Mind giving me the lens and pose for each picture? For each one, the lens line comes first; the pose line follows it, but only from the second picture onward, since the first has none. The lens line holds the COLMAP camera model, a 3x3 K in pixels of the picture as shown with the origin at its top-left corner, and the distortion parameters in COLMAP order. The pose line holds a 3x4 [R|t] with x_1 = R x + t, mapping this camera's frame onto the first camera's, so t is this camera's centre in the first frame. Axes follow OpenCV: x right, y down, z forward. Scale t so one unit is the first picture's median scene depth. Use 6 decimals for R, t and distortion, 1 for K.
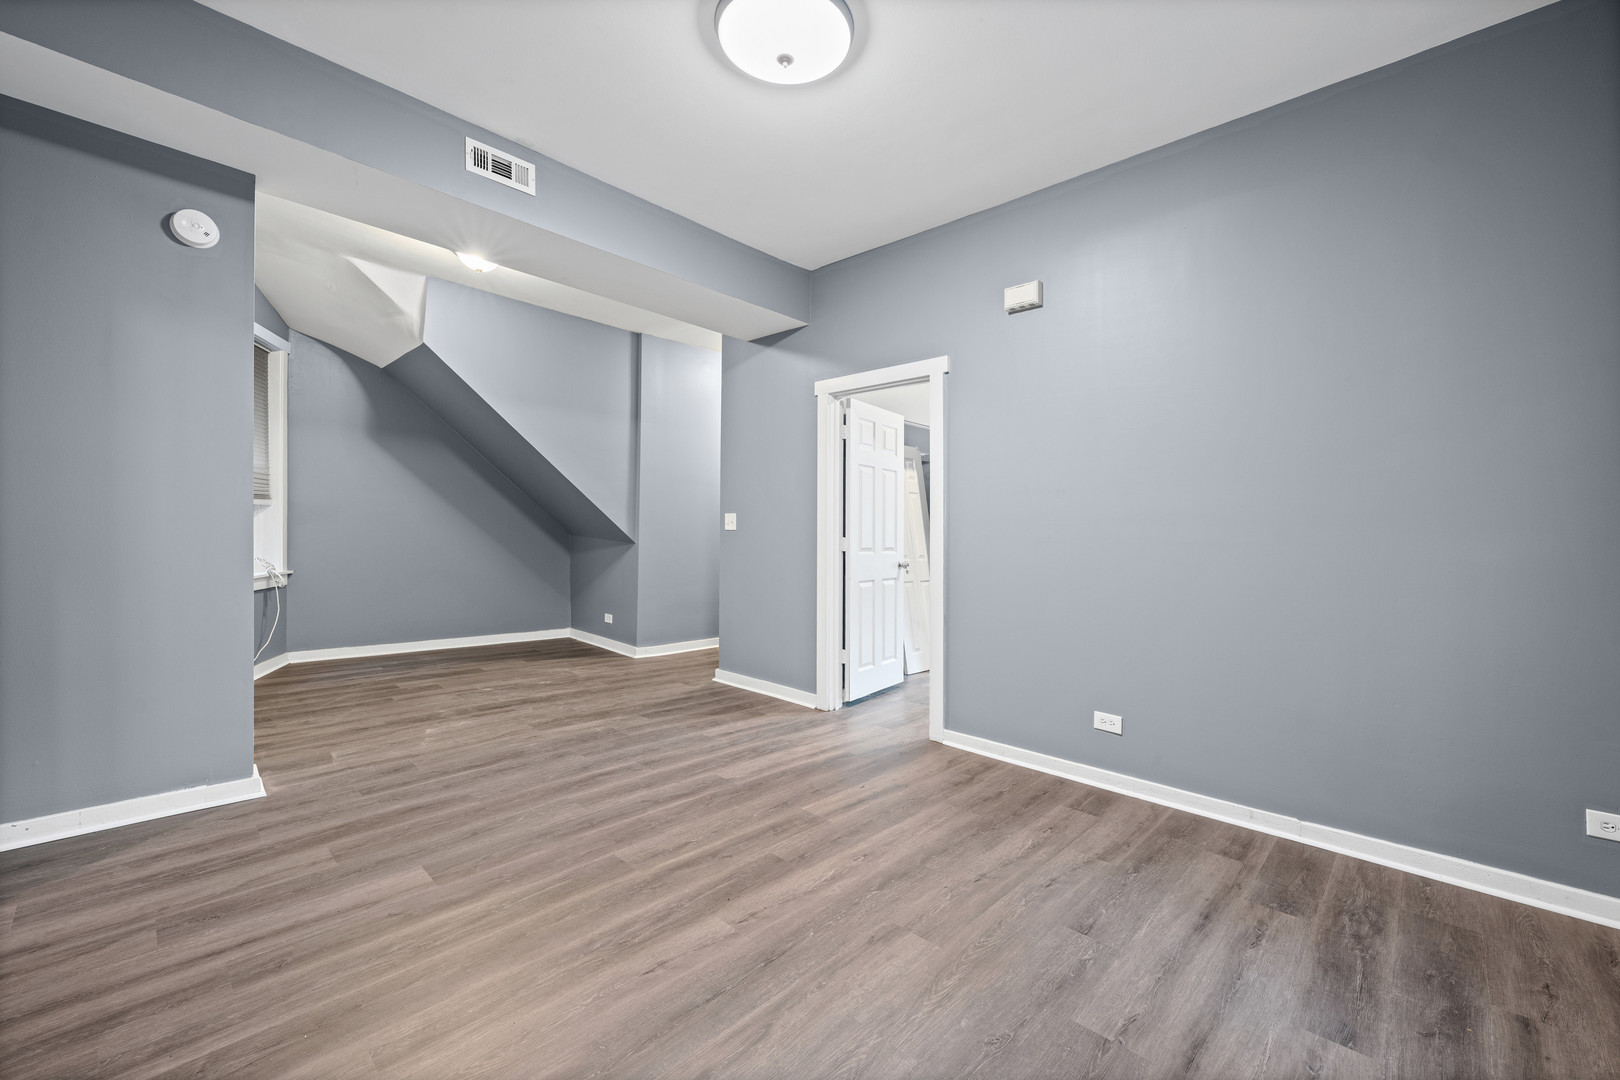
lens RADIAL K [[641.2, 0, 794.5], [0, 641.2, 535.3], [0, 0, 1]] dist [0.002048, -0.000946]
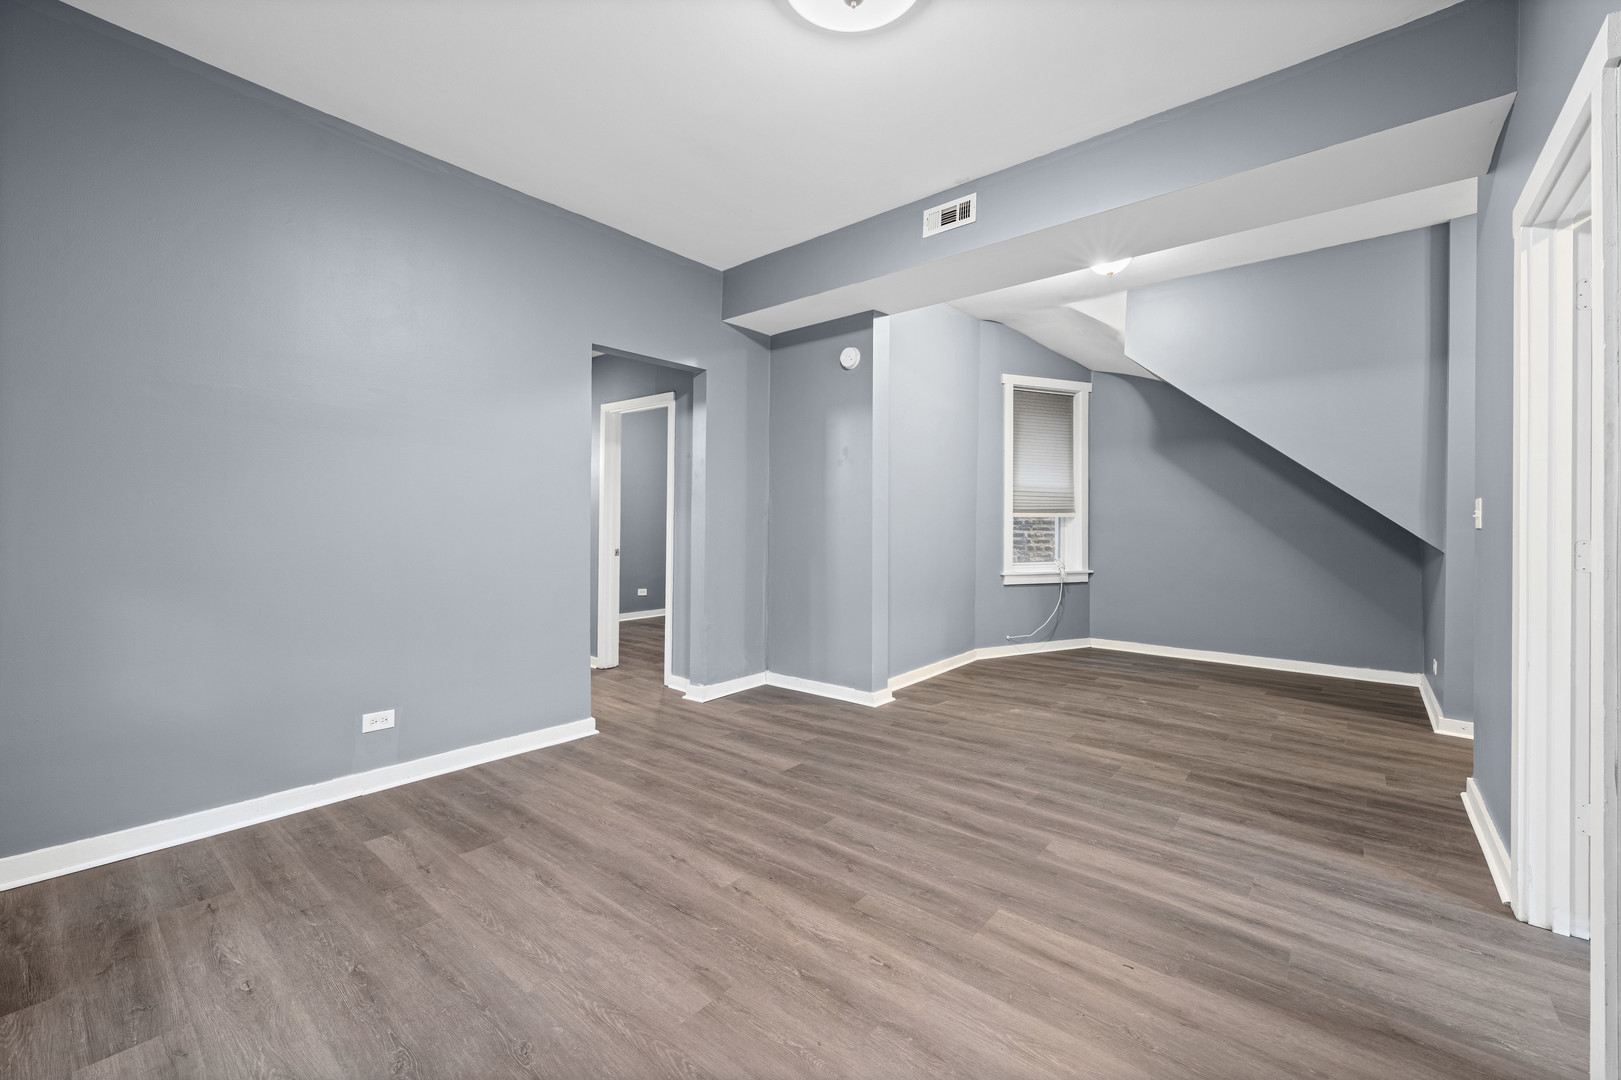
lens RADIAL K [[641.6, 0, 824.5], [0, 641.6, 538.0], [0, 0, 1]] dist [0.002048, -0.000946]
pose [[0.108011, -0.008329, -0.994115, 0.669342], [-0.002925, 0.999958, -0.008696, 0.010943], [0.994145, 0.003847, 0.107982, 0.674990]]
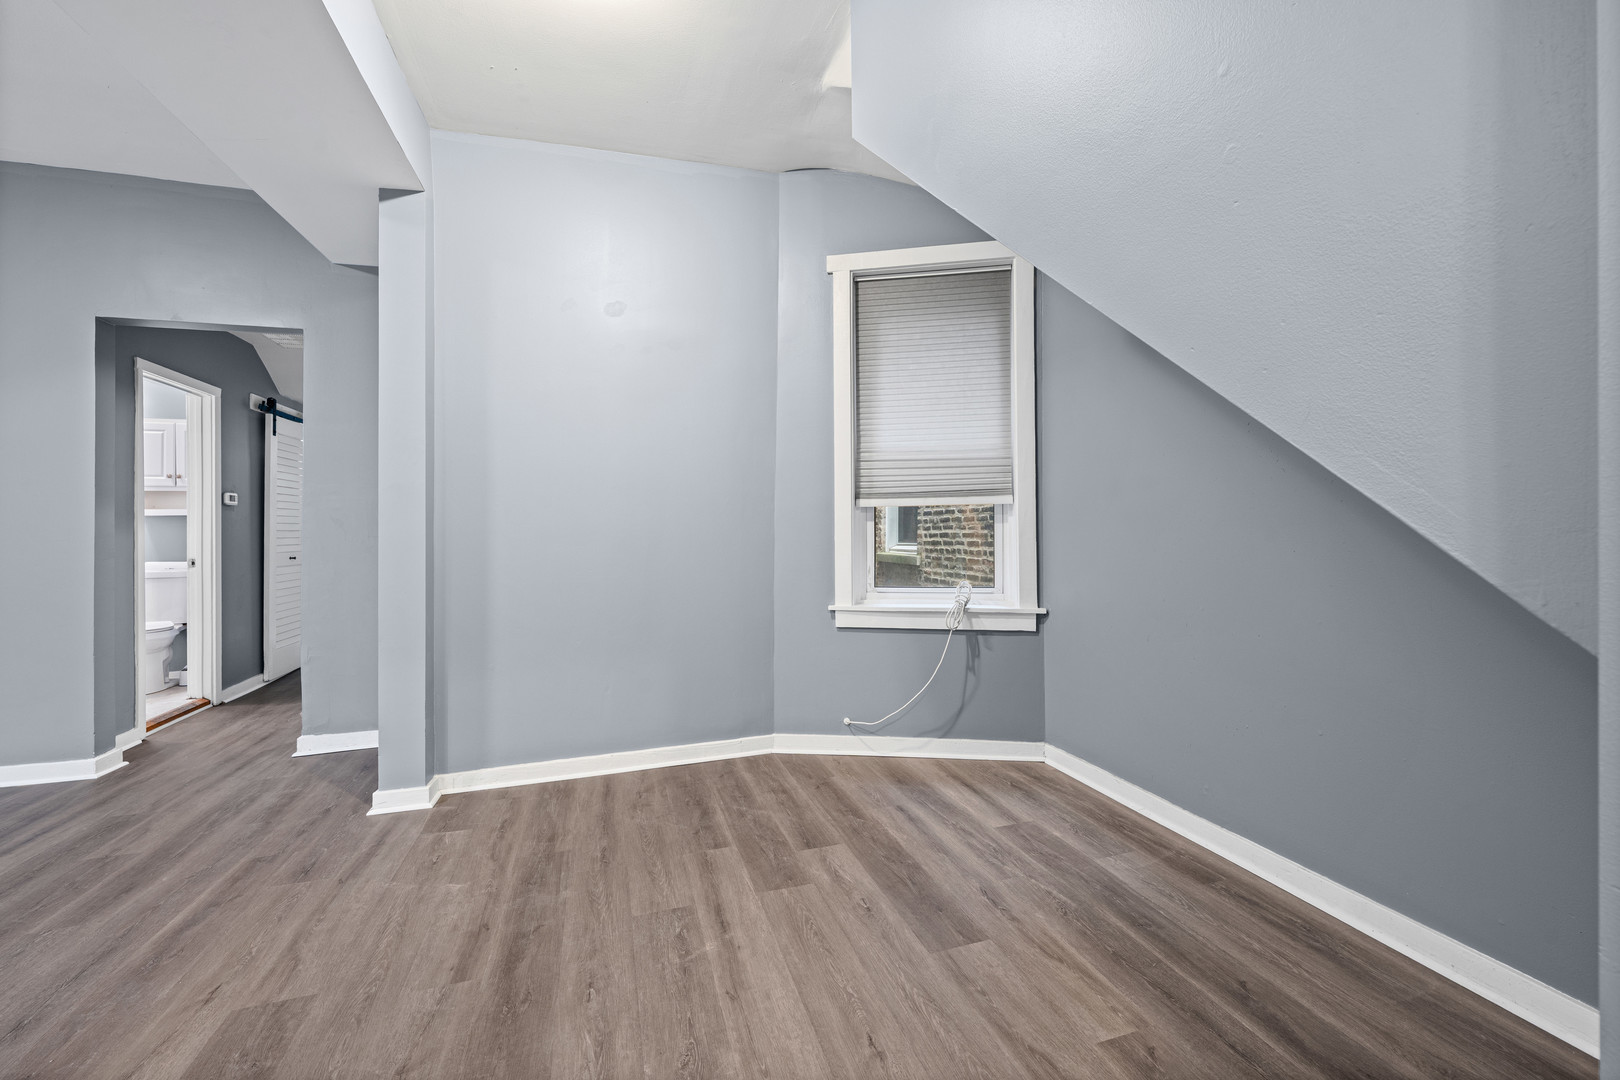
lens RADIAL K [[641.2, 0, 800.4], [0, 641.2, 546.6], [0, 0, 1]] dist [0.002048, -0.000946]
pose [[-0.466768, 0.008123, -0.884343, -0.245781], [0.002080, 0.999965, 0.008087, -0.016788], [0.884378, 0.001935, -0.466768, 1.954845]]
